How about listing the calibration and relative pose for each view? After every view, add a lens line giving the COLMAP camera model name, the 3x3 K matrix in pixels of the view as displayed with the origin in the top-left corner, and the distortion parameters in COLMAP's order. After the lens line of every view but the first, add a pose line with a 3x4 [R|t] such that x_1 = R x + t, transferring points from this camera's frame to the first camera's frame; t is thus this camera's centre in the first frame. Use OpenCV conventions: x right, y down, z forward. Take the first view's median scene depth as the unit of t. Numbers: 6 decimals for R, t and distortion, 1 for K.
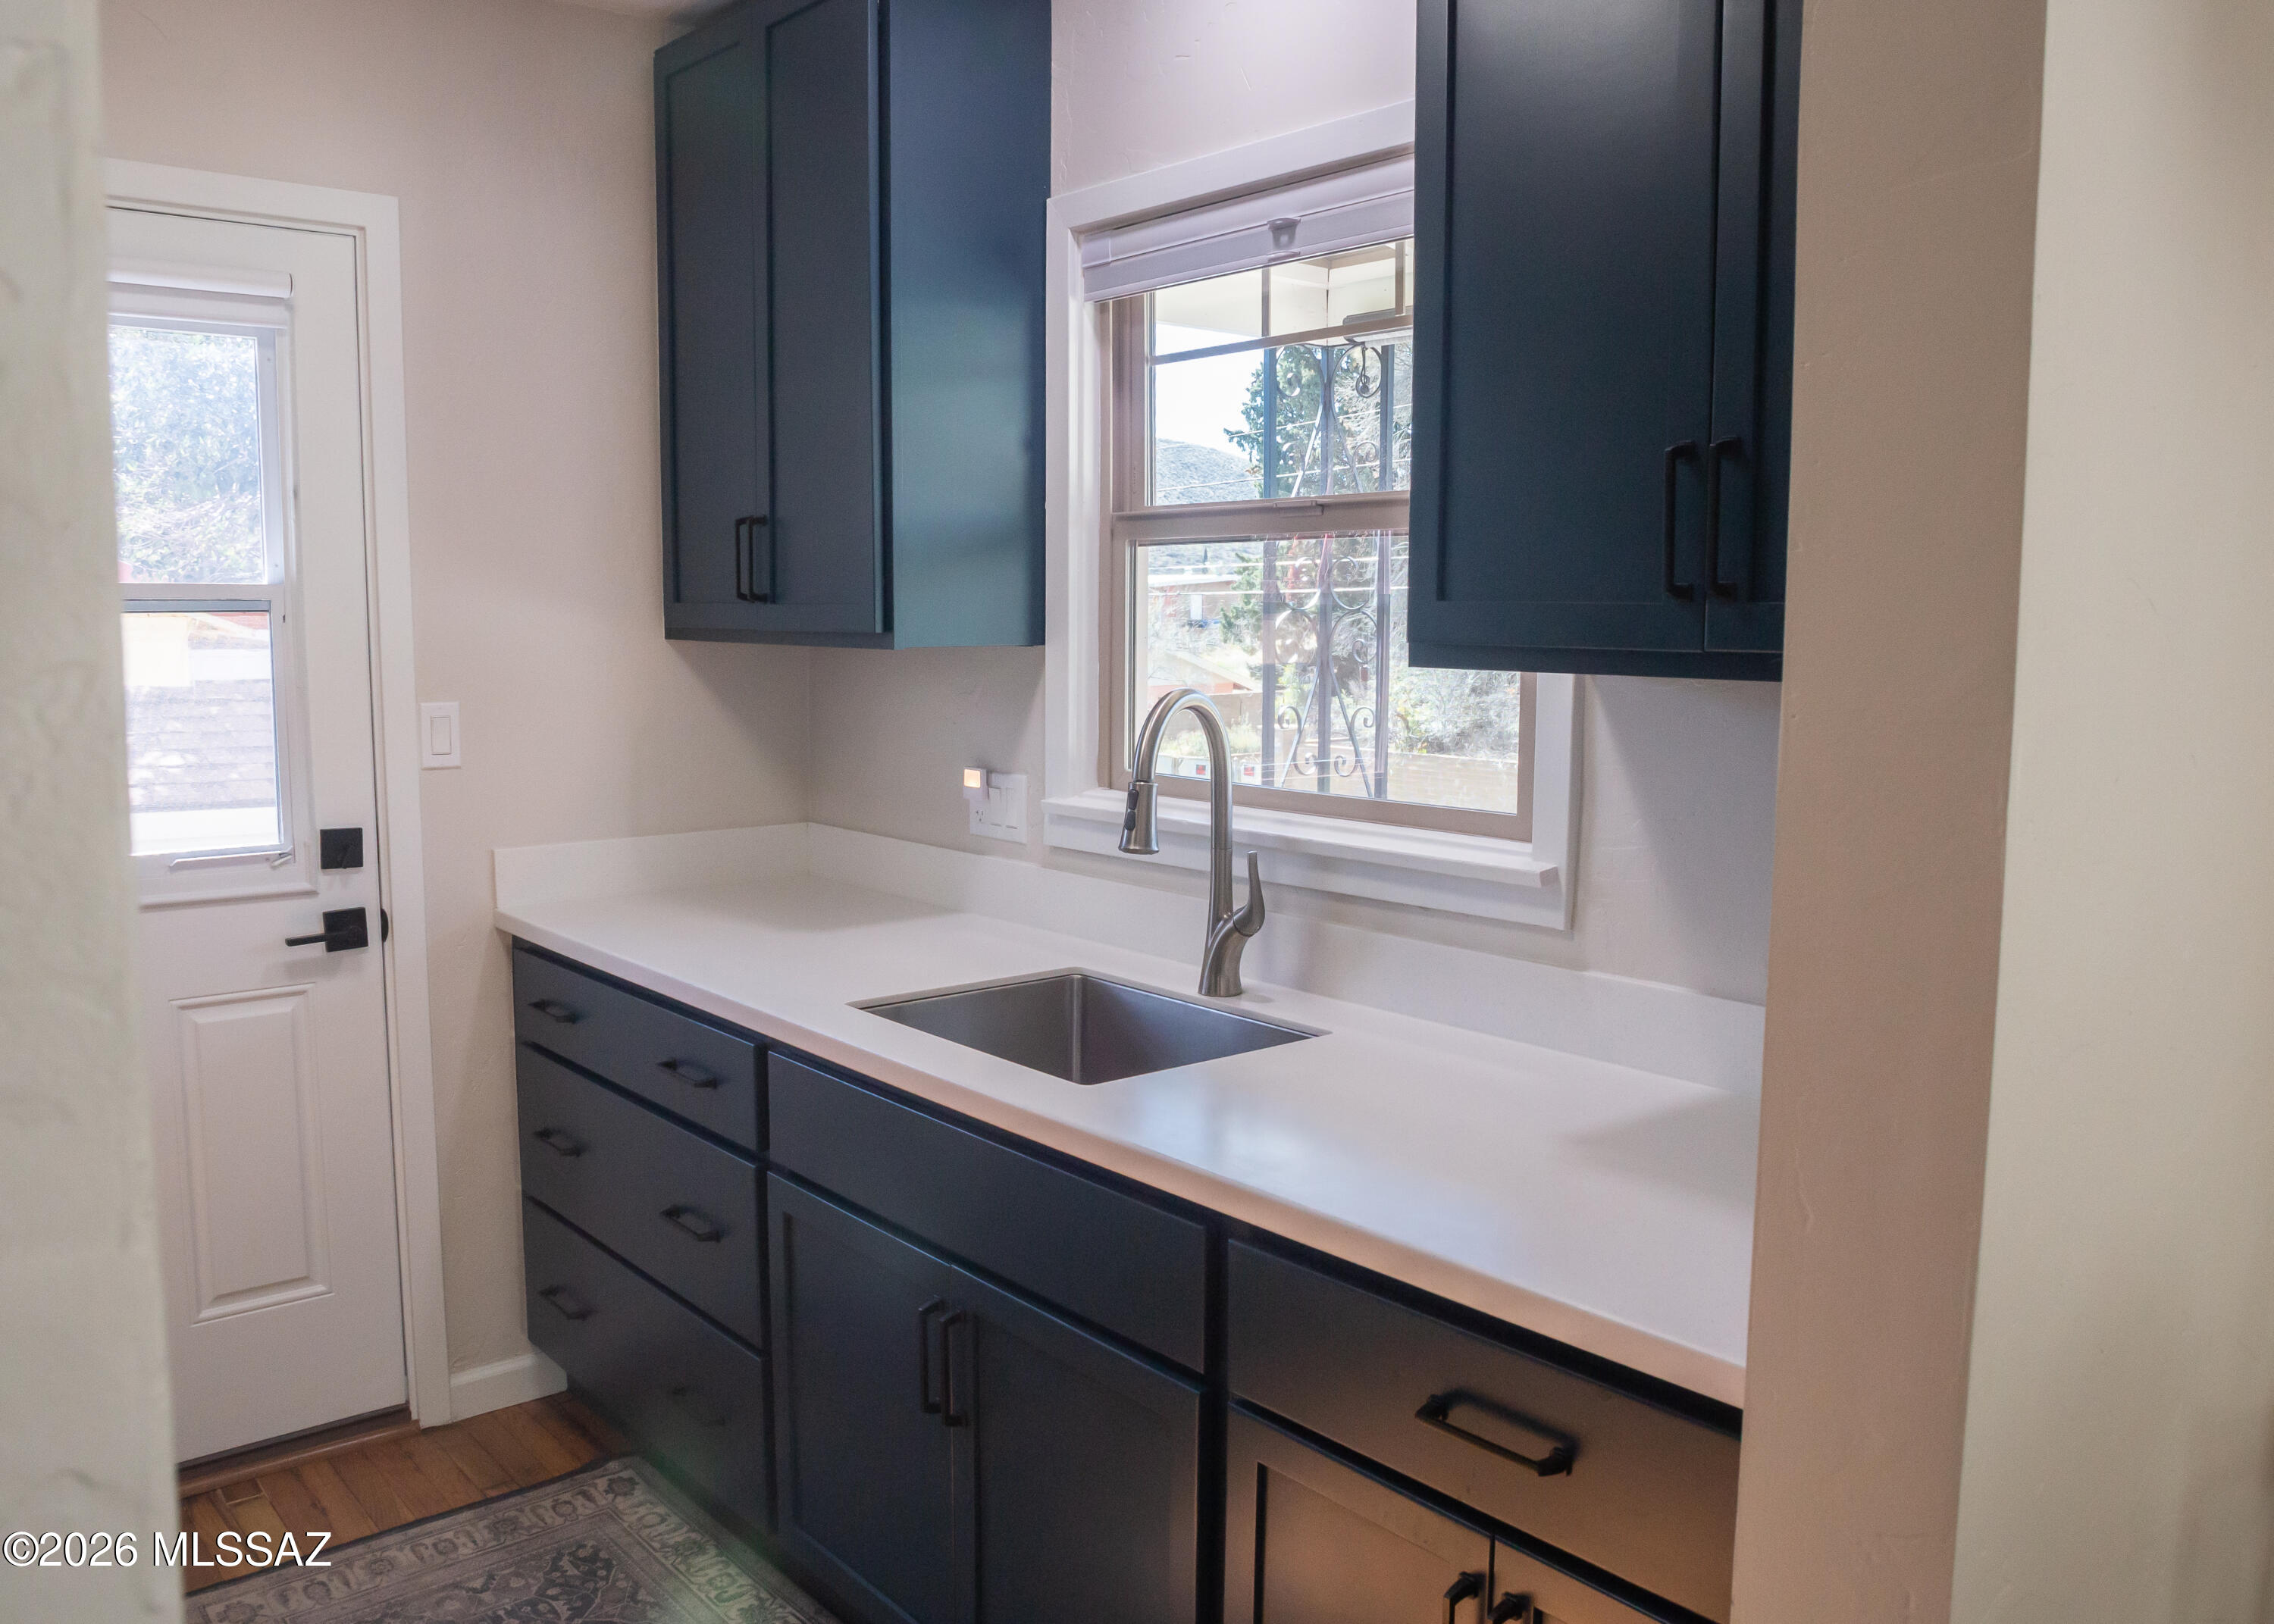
lens RADIAL K [[1811.3, 0, 1142.7], [0, 1811.3, 813.8], [0, 0, 1]] dist [-0.069057, 0.062486]
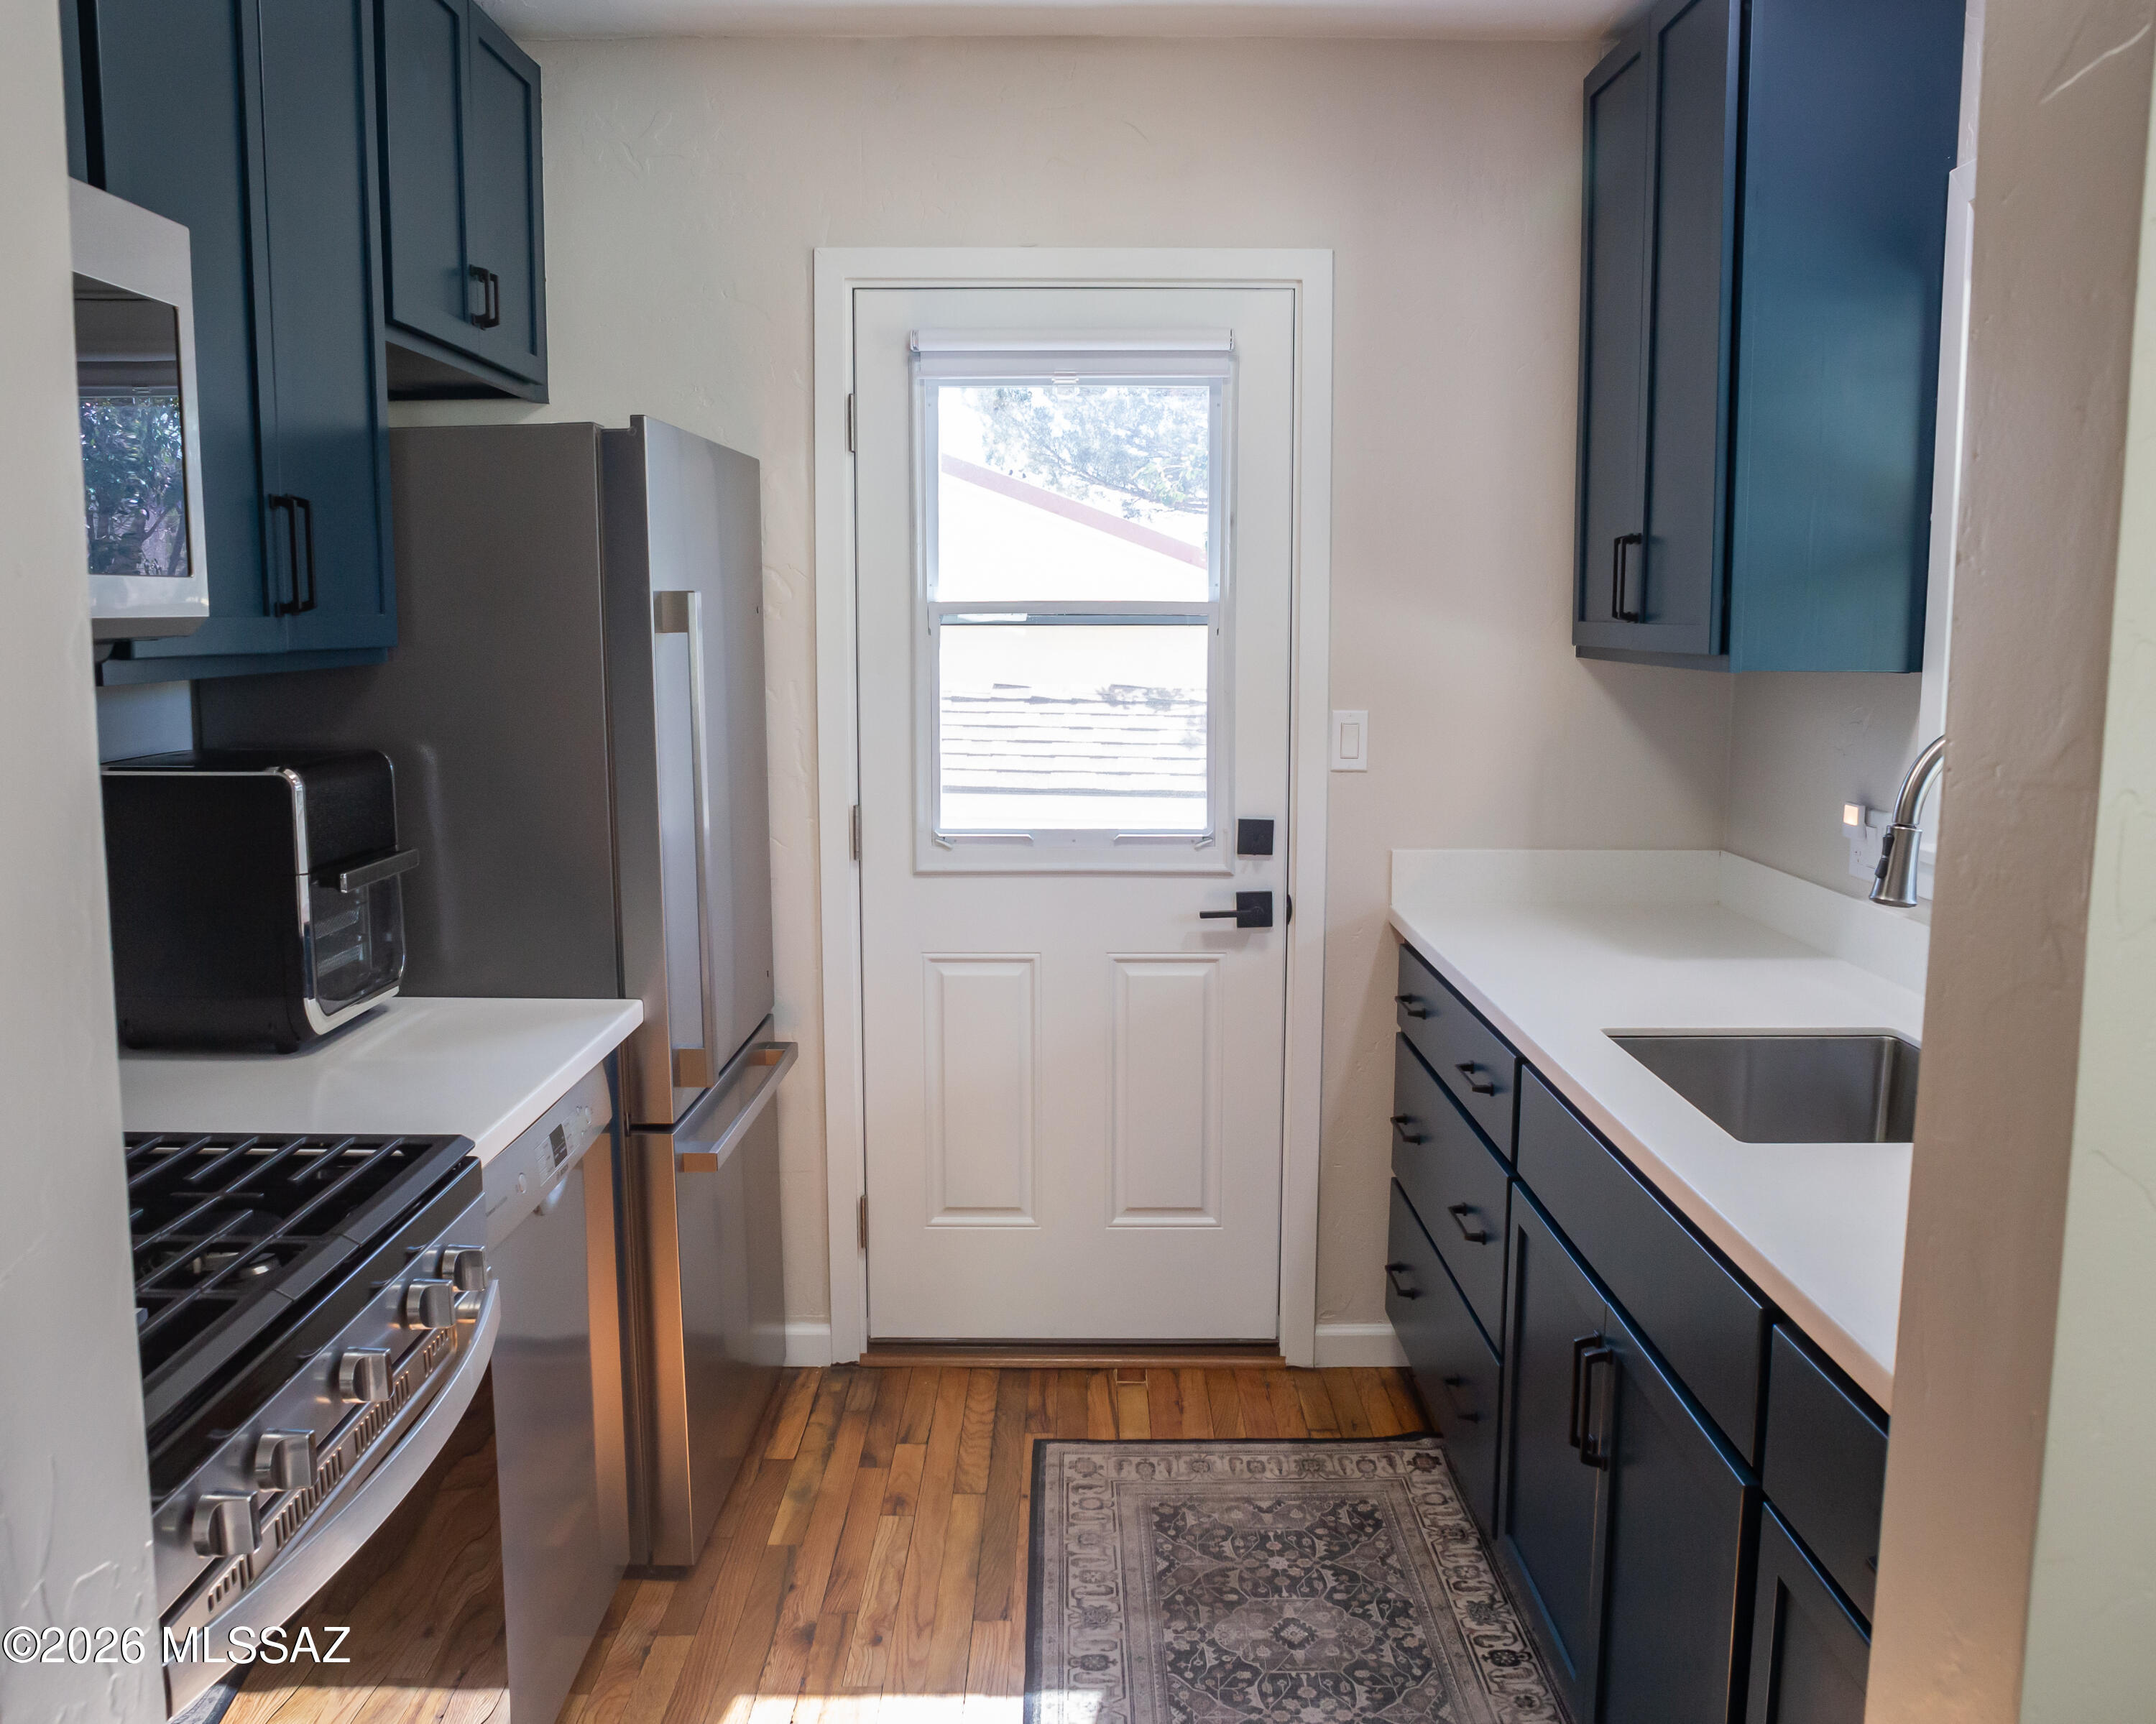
lens RADIAL K [[1839.7, 0, 1081.0], [0, 1839.7, 864.2], [0, 0, 1]] dist [-0.060906, 0.004930]
pose [[0.772772, 0.086115, -0.628815, 0.200314], [-0.075587, 0.996188, 0.043535, -0.005786], [0.630167, 0.013888, 0.776335, 0.036059]]
